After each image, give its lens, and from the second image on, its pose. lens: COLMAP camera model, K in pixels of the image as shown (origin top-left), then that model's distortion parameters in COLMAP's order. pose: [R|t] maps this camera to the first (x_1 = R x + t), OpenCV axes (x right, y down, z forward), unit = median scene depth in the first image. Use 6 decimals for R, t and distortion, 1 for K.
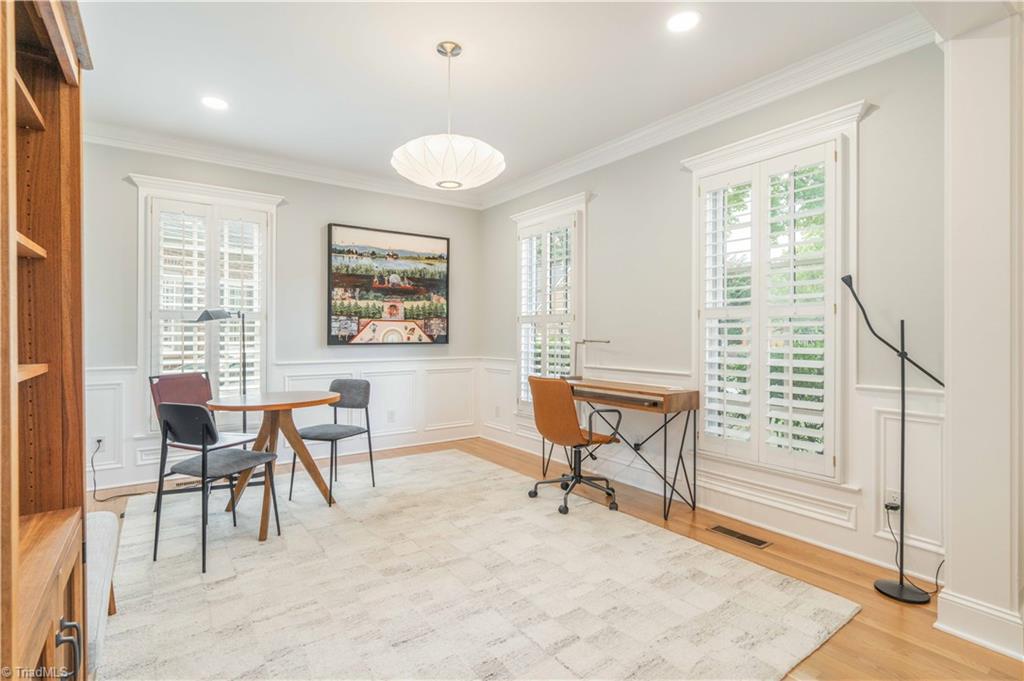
lens RADIAL K [[506.3, 0, 506.0], [0, 506.3, 336.3], [0, 0, 1]] dist [0.002021, 0.000946]
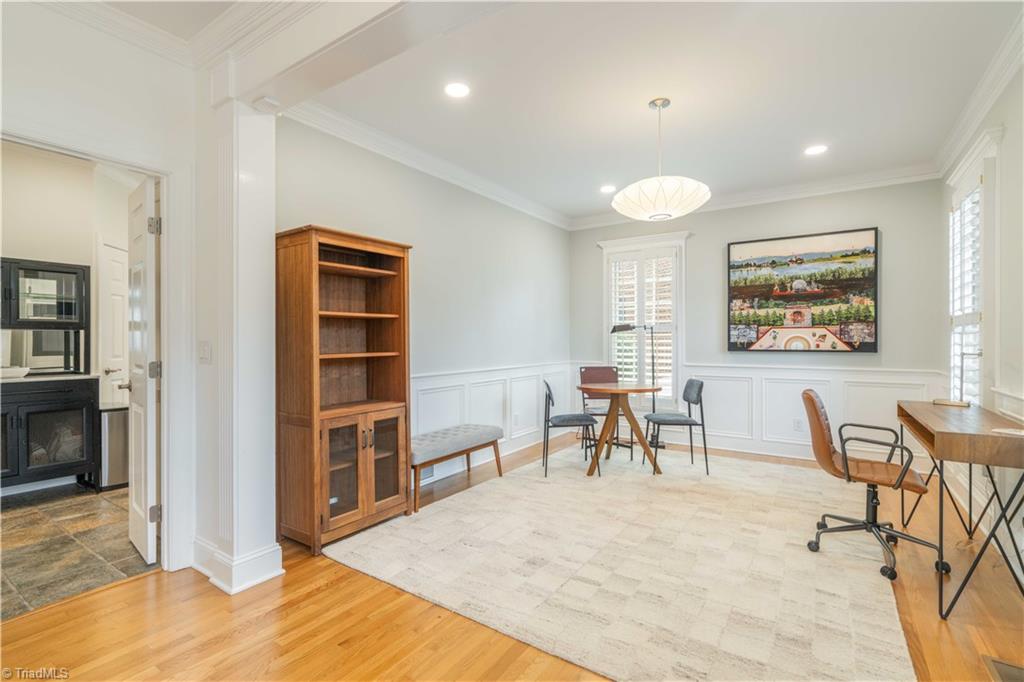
lens RADIAL K [[482.3, 0, 495.0], [0, 482.3, 342.5], [0, 0, 1]] dist [0.000658, 0.000840]
pose [[0.321085, 0.002122, -0.947048, 0.494847], [-0.003454, 0.999993, 0.001070, -0.000763], [0.947044, 0.002928, 0.321090, 0.157365]]
